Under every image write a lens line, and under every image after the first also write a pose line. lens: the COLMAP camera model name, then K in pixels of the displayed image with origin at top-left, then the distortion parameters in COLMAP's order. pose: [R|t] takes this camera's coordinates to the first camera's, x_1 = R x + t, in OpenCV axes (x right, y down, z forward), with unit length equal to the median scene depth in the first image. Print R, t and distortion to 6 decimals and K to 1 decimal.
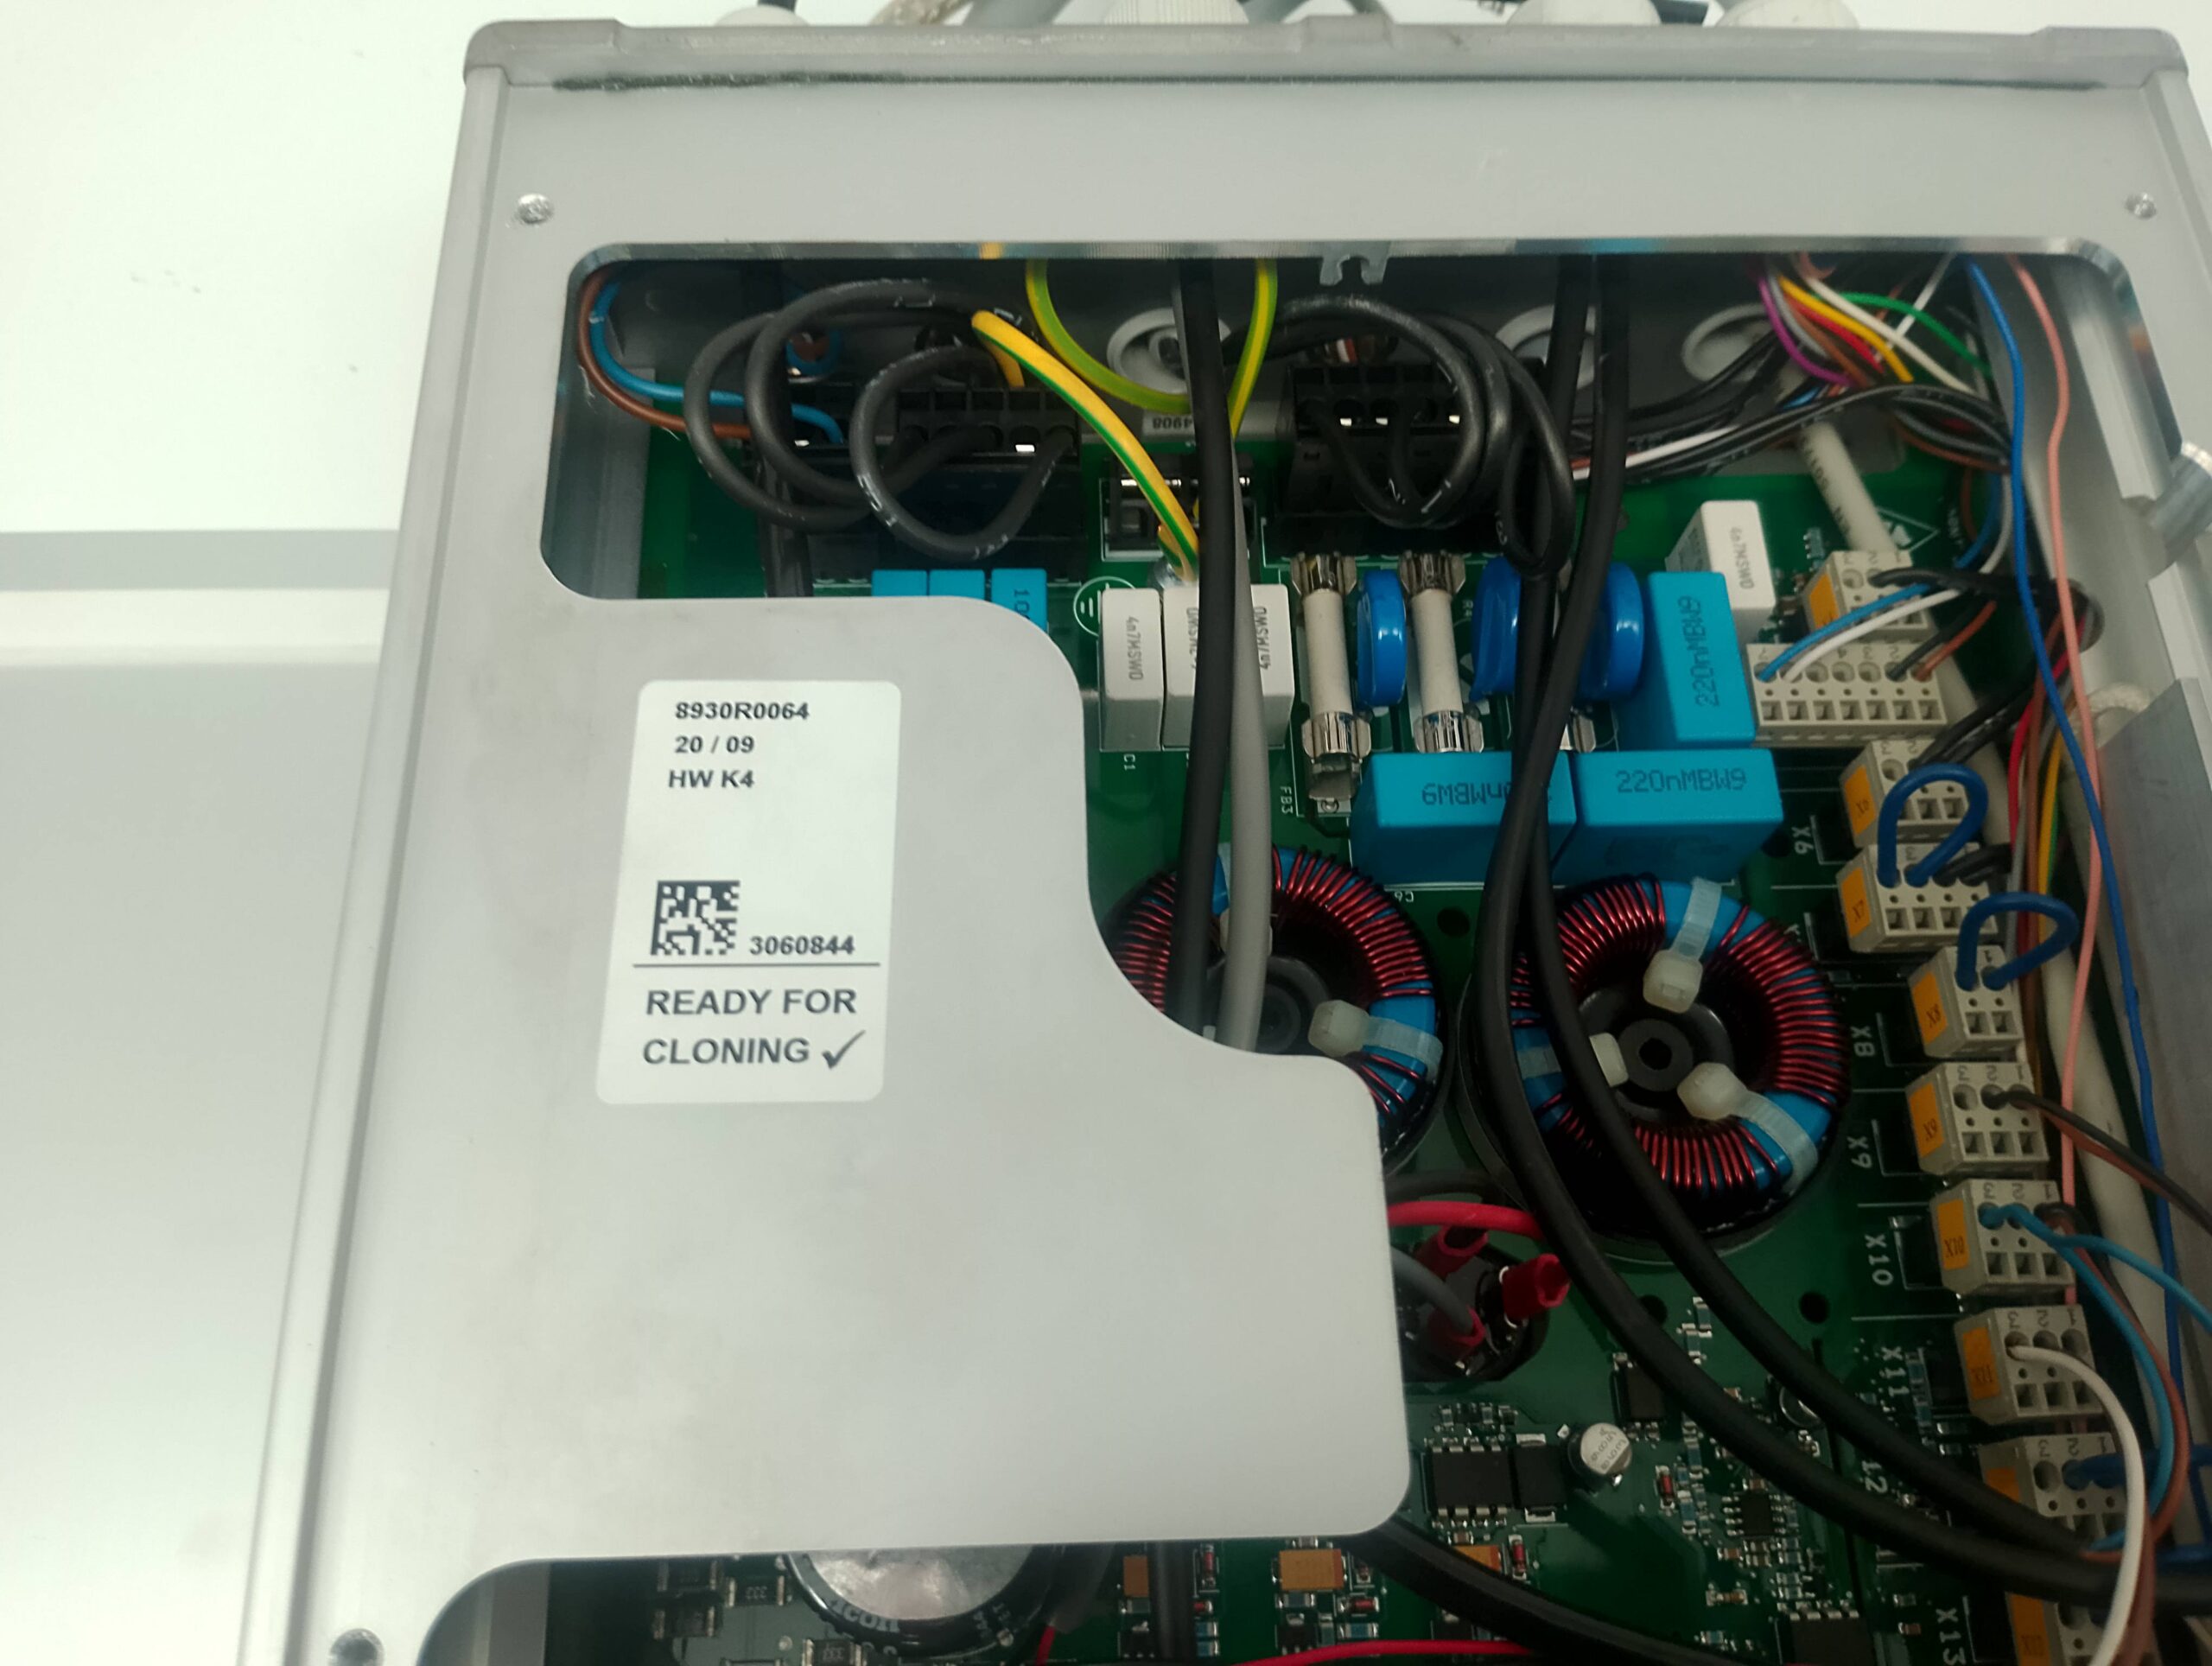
lens RADIAL K [[1866.0, 0, 1119.0], [0, 1866.0, 830.0], [0, 0, 1]] dist [0.054989, -0.128705]
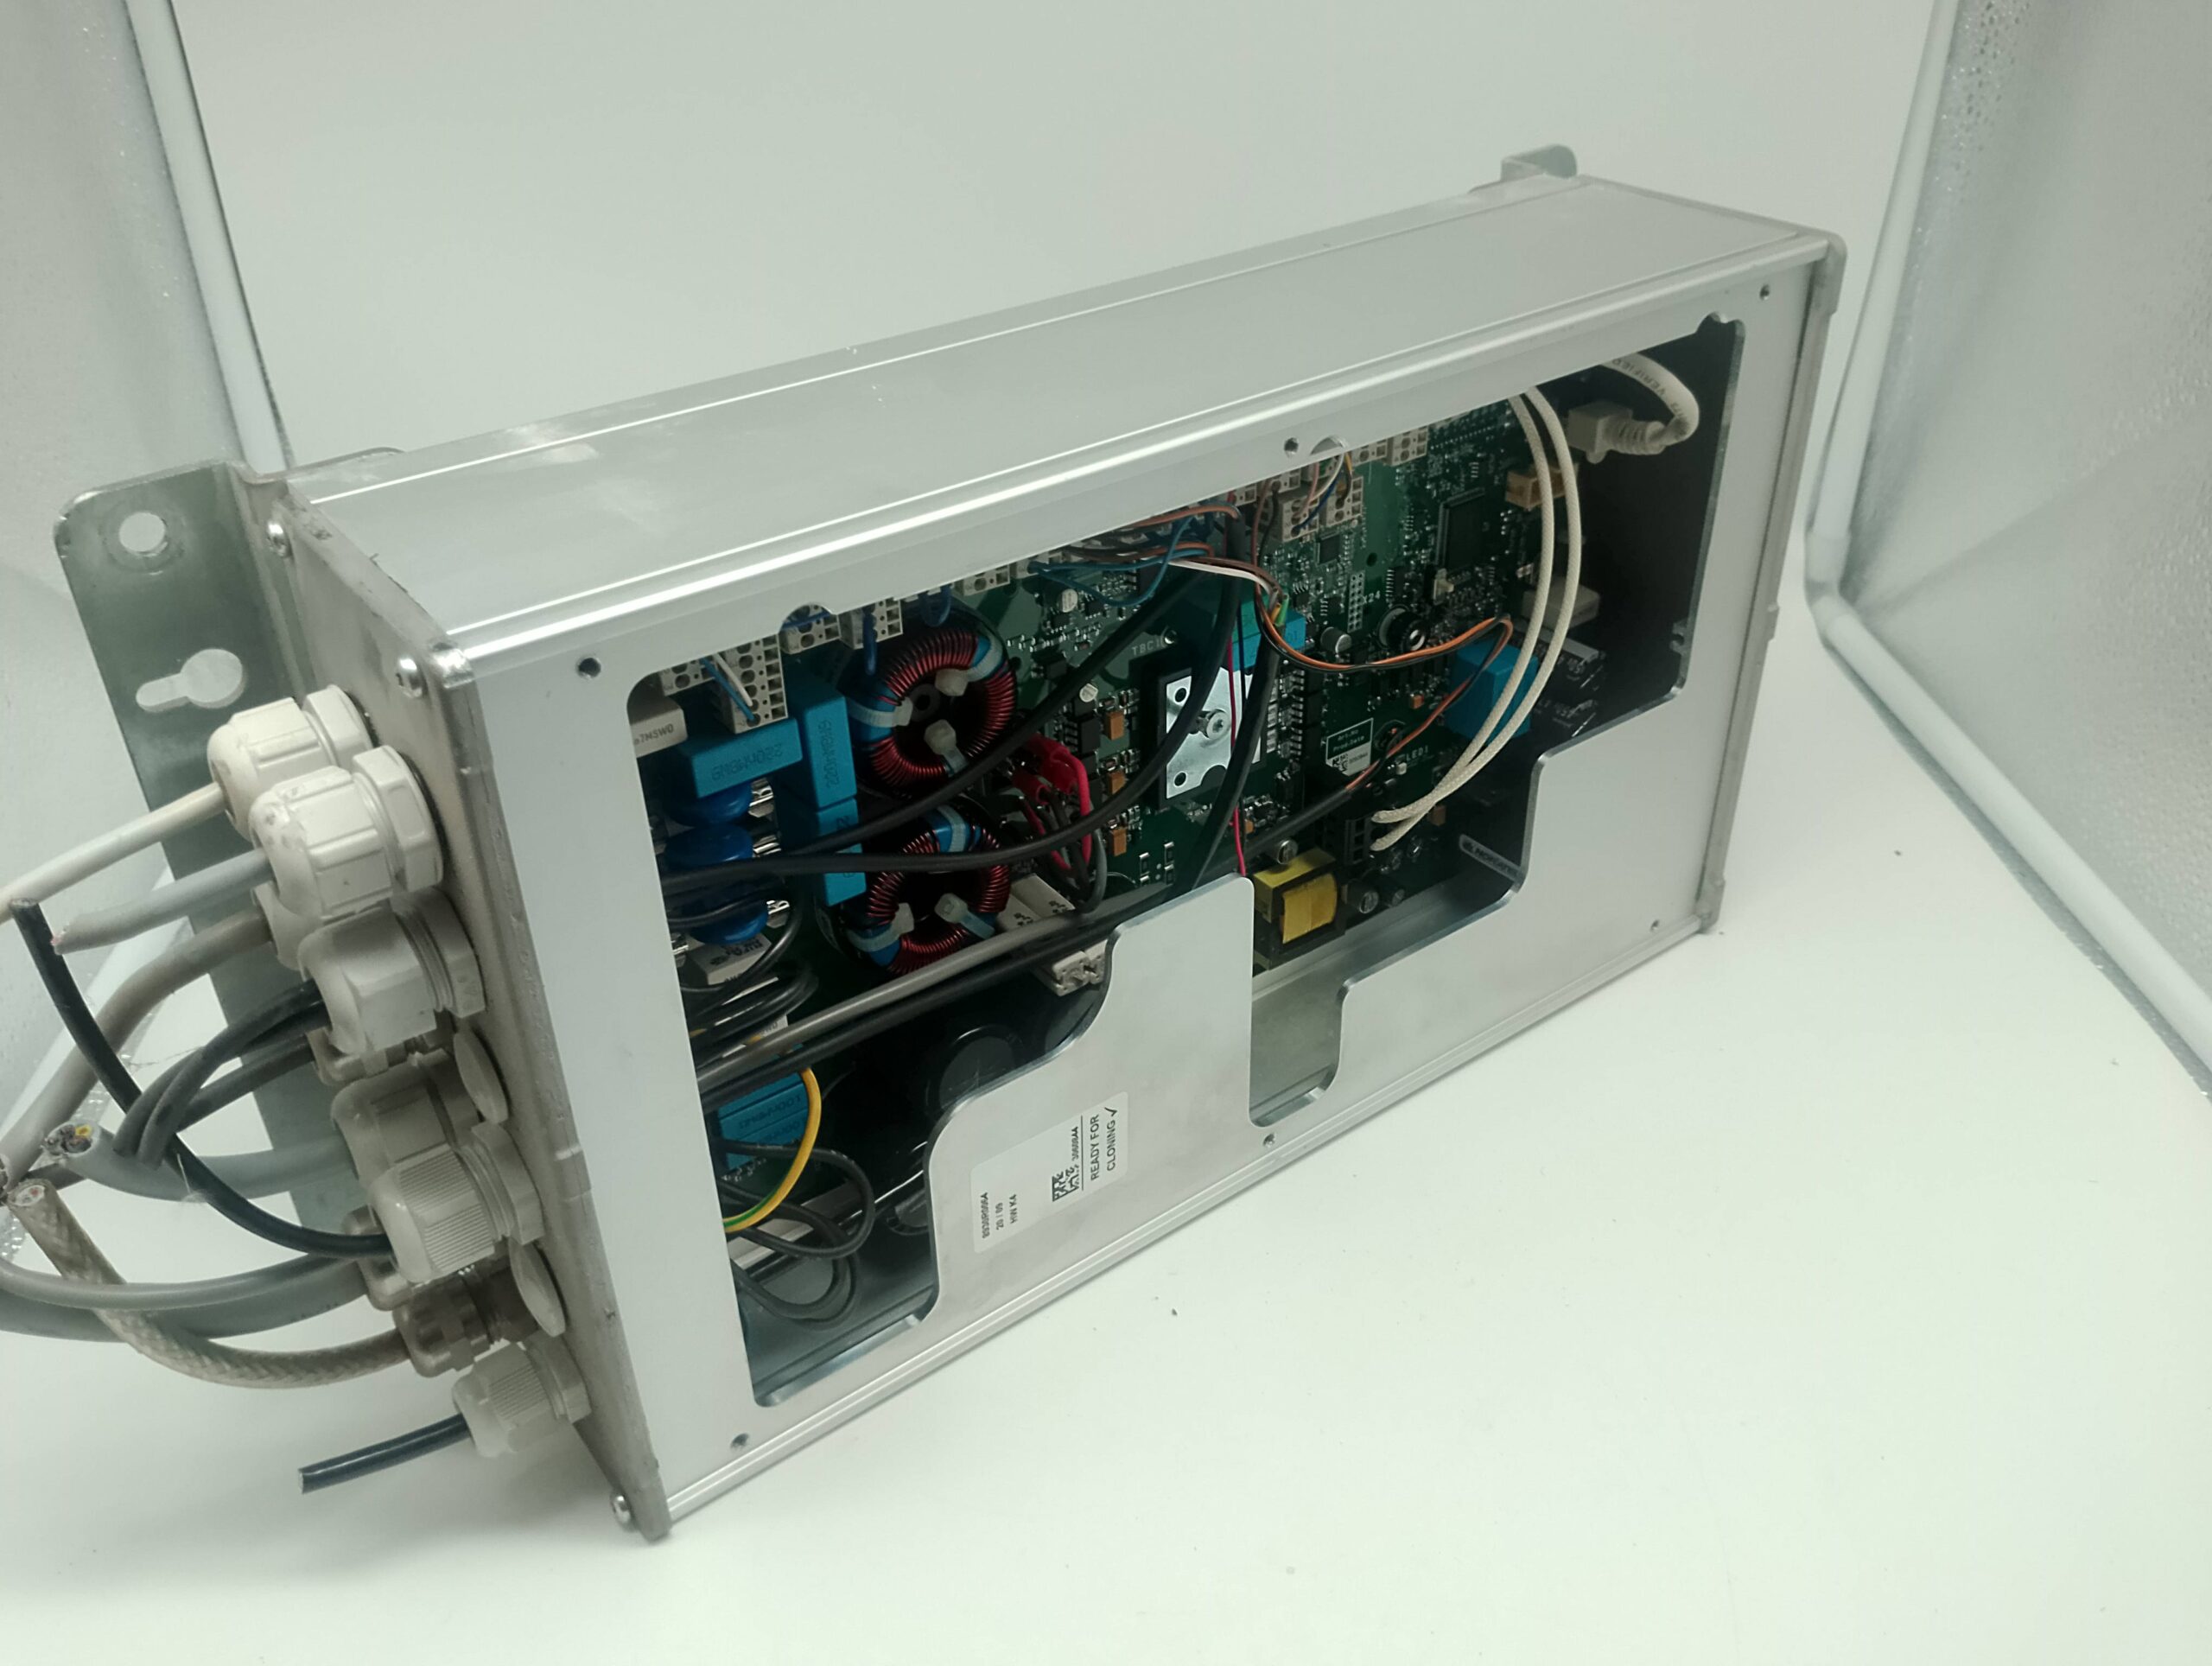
lens RADIAL K [[1866.0, 0, 1086.4], [0, 1866.0, 849.0], [0, 0, 1]] dist [0.054989, -0.128705]
pose [[0.006614, -0.836995, -0.547171, 1.269431], [0.482692, -0.476542, 0.734790, -1.315260], [-0.875765, -0.268974, 0.400859, 0.103702]]
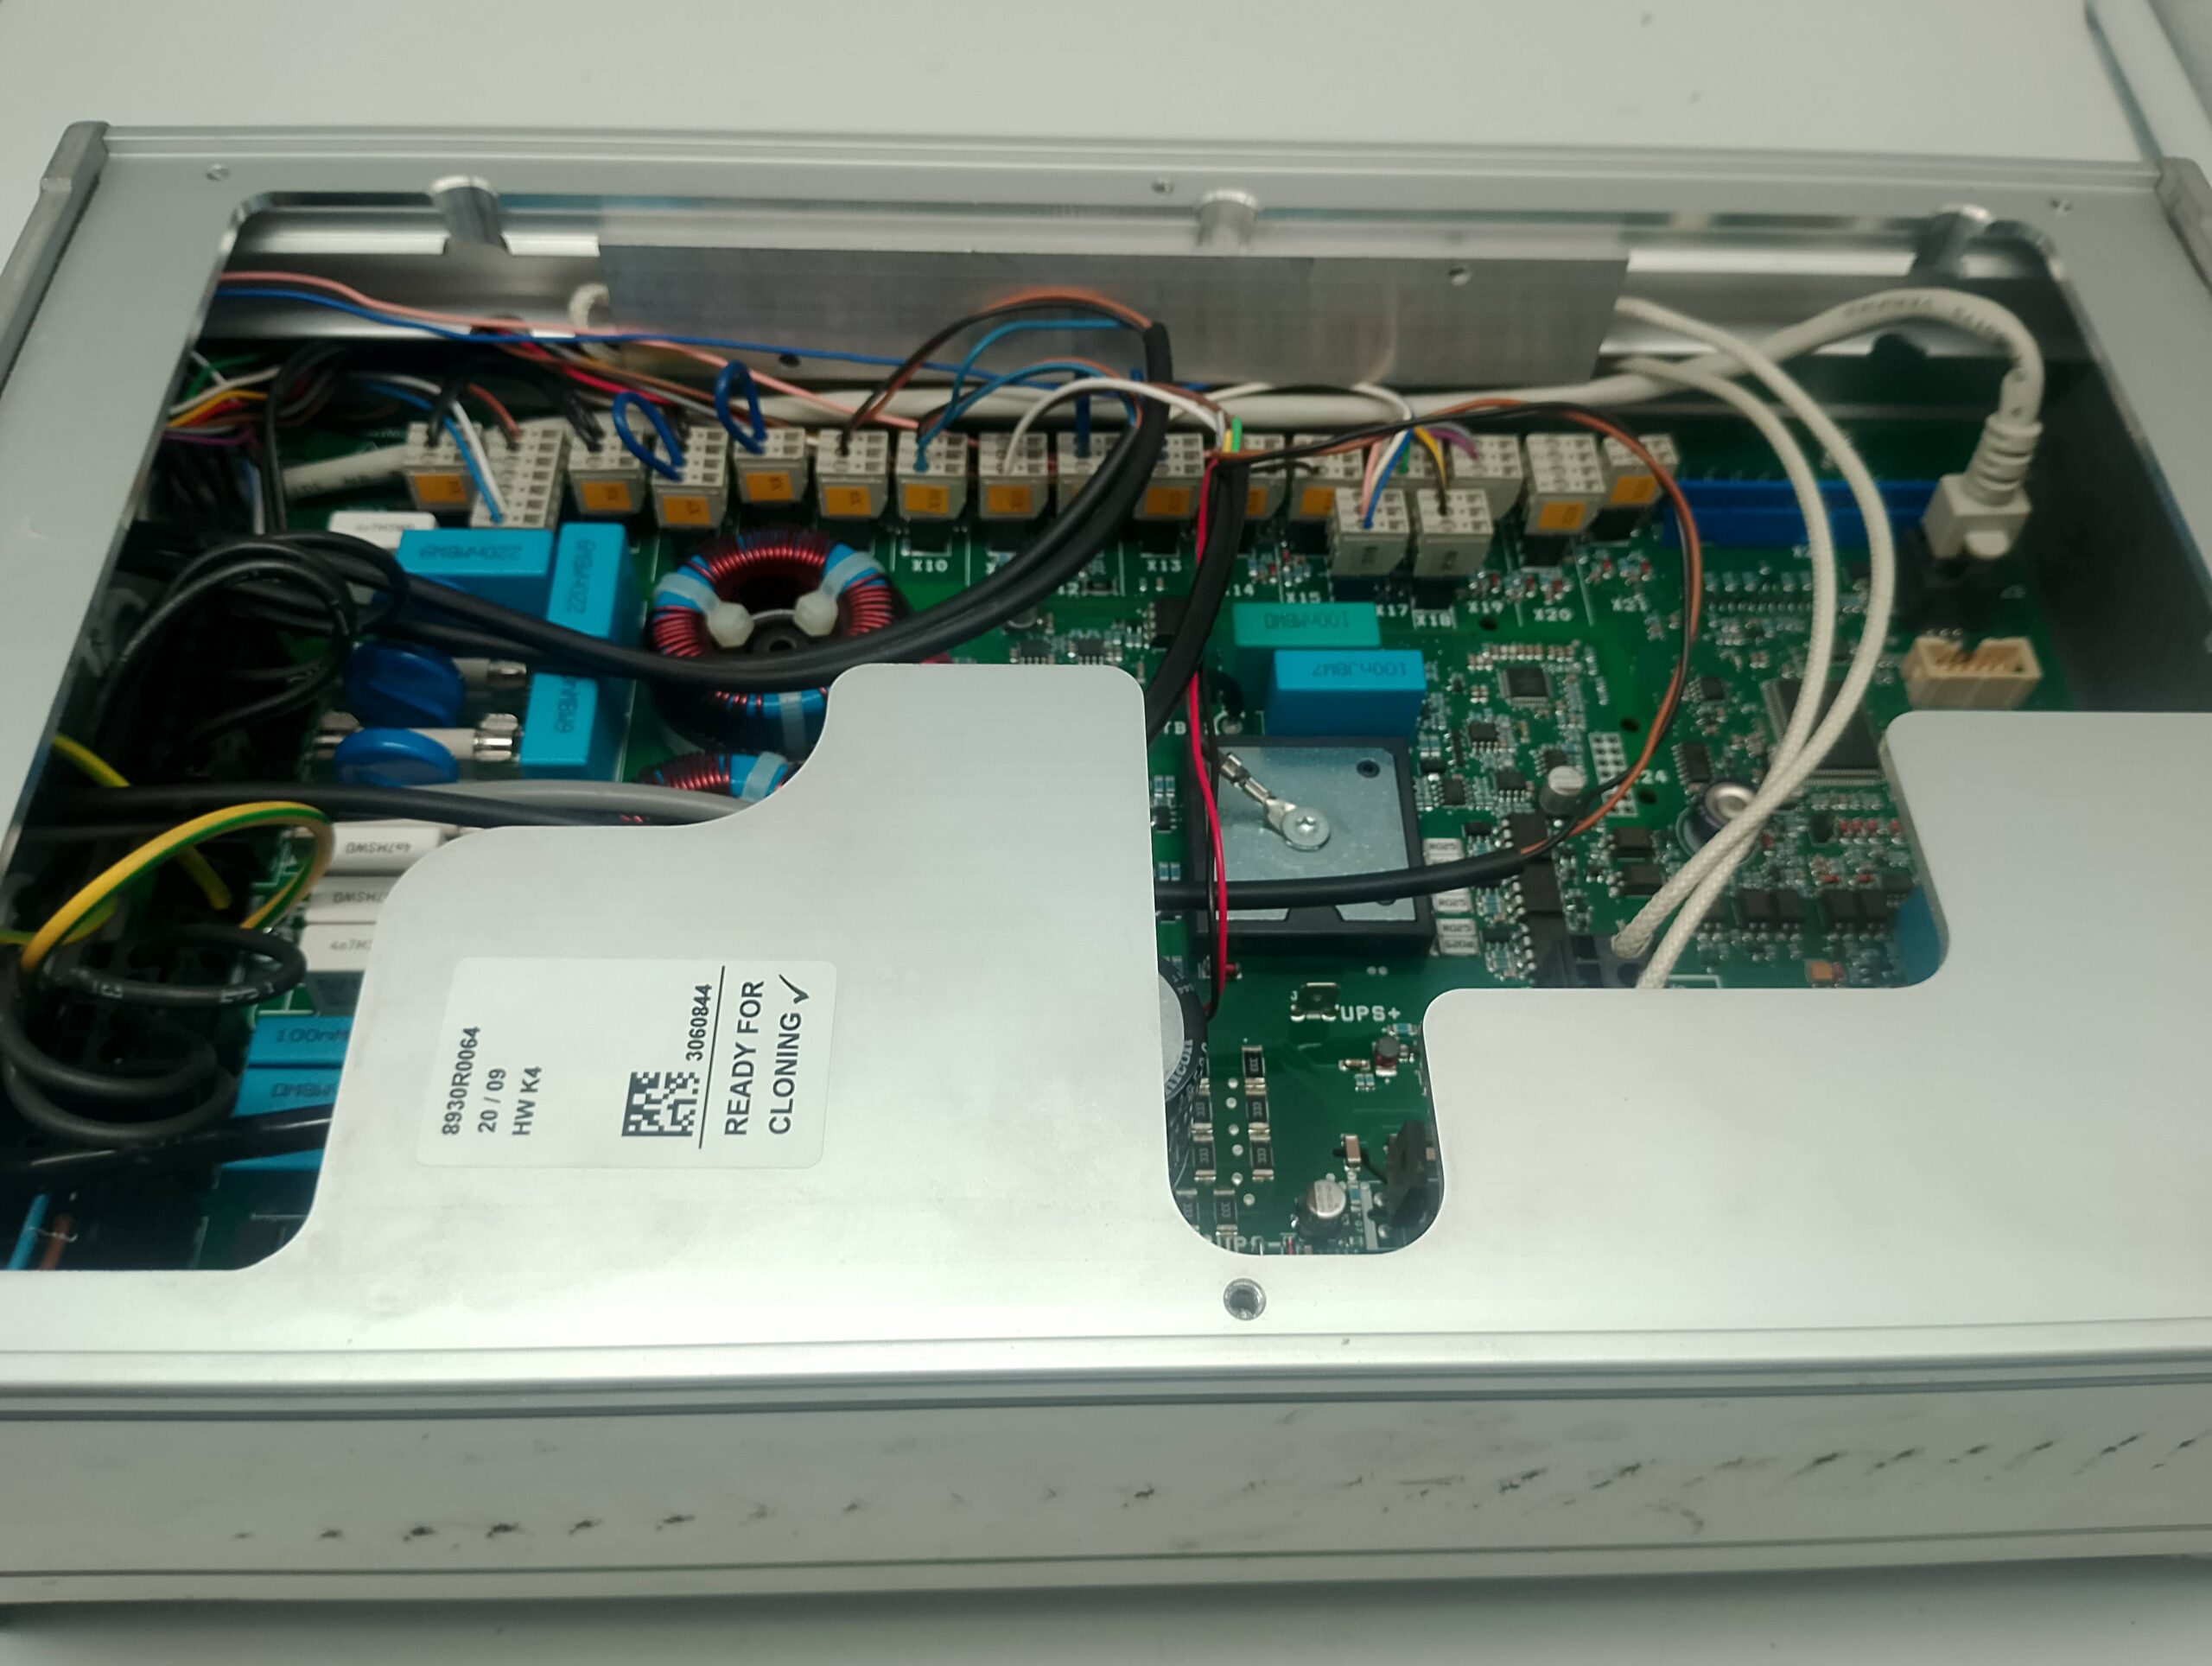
lens RADIAL K [[1866.0, 0, 1089.4], [0, 1866.0, 825.8], [0, 0, 1]] dist [0.054989, -0.128705]
pose [[0.006502, -0.833938, 0.551820, -0.626856], [0.893310, 0.252839, 0.371577, -0.166348], [-0.449394, 0.490531, 0.746609, -0.064590]]
